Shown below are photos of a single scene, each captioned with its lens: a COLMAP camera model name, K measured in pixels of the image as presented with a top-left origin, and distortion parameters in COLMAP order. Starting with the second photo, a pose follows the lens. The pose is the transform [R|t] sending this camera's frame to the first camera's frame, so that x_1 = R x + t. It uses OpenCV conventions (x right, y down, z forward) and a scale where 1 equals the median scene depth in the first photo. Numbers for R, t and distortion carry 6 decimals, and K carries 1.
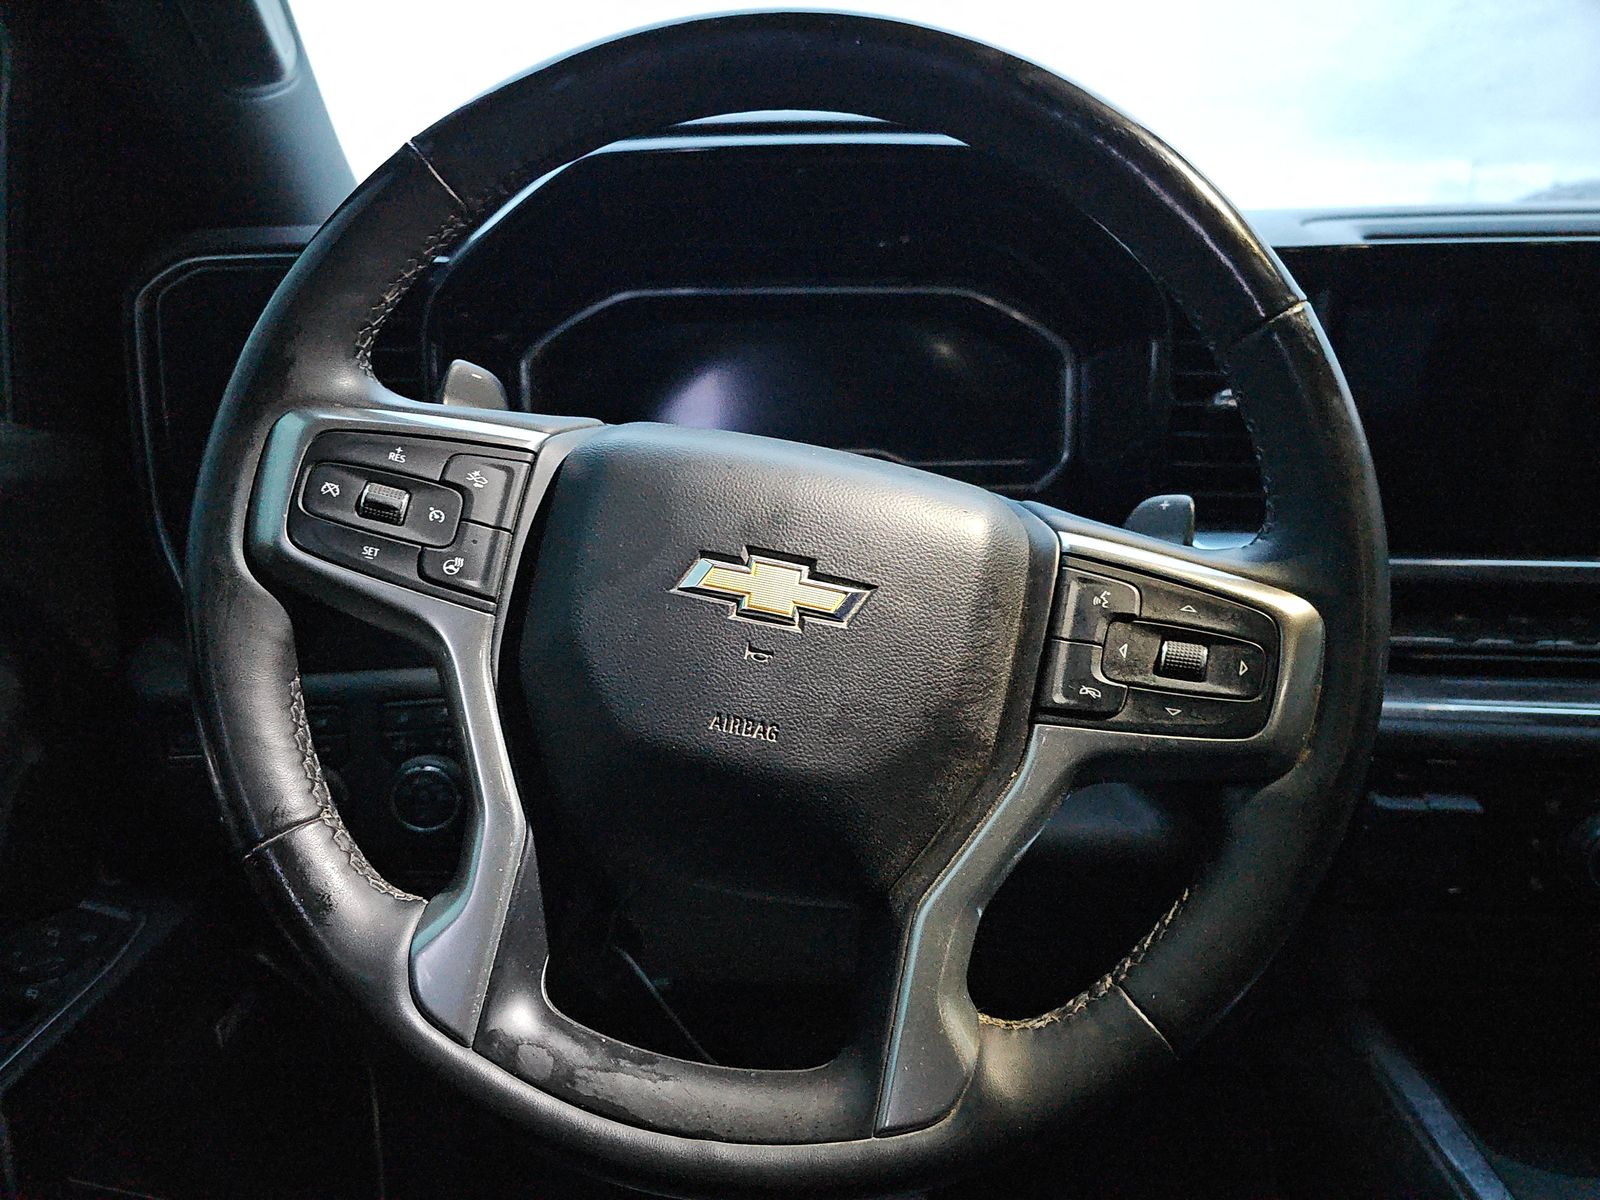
lens RADIAL K [[1063.4, 0, 788.9], [0, 1063.4, 603.0], [0, 0, 1]] dist [0.013850, -0.015055]
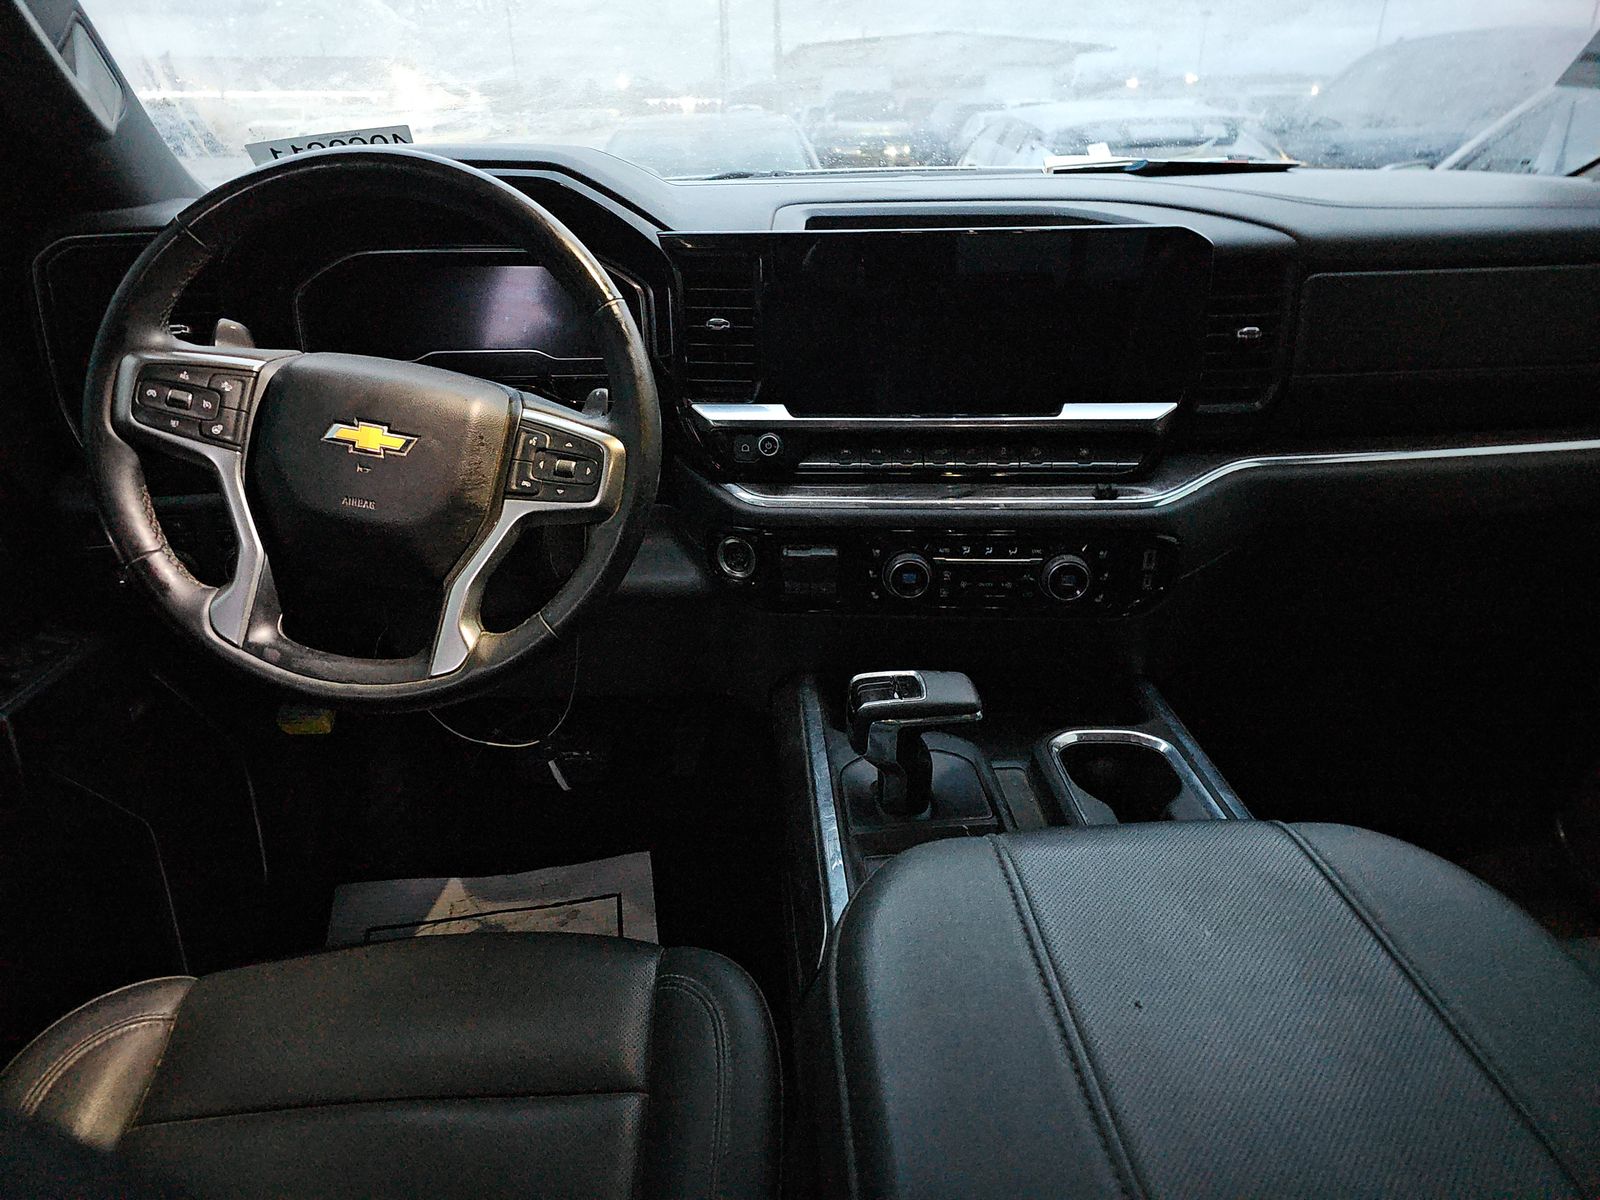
lens RADIAL K [[1063.4, 0, 813.9], [0, 1063.4, 594.1], [0, 0, 1]] dist [0.013850, -0.015055]
pose [[0.996390, -0.027189, 0.080426, 0.676390], [0.017154, 0.992268, 0.122926, 0.049347], [-0.083146, -0.121103, 0.989152, -1.211527]]
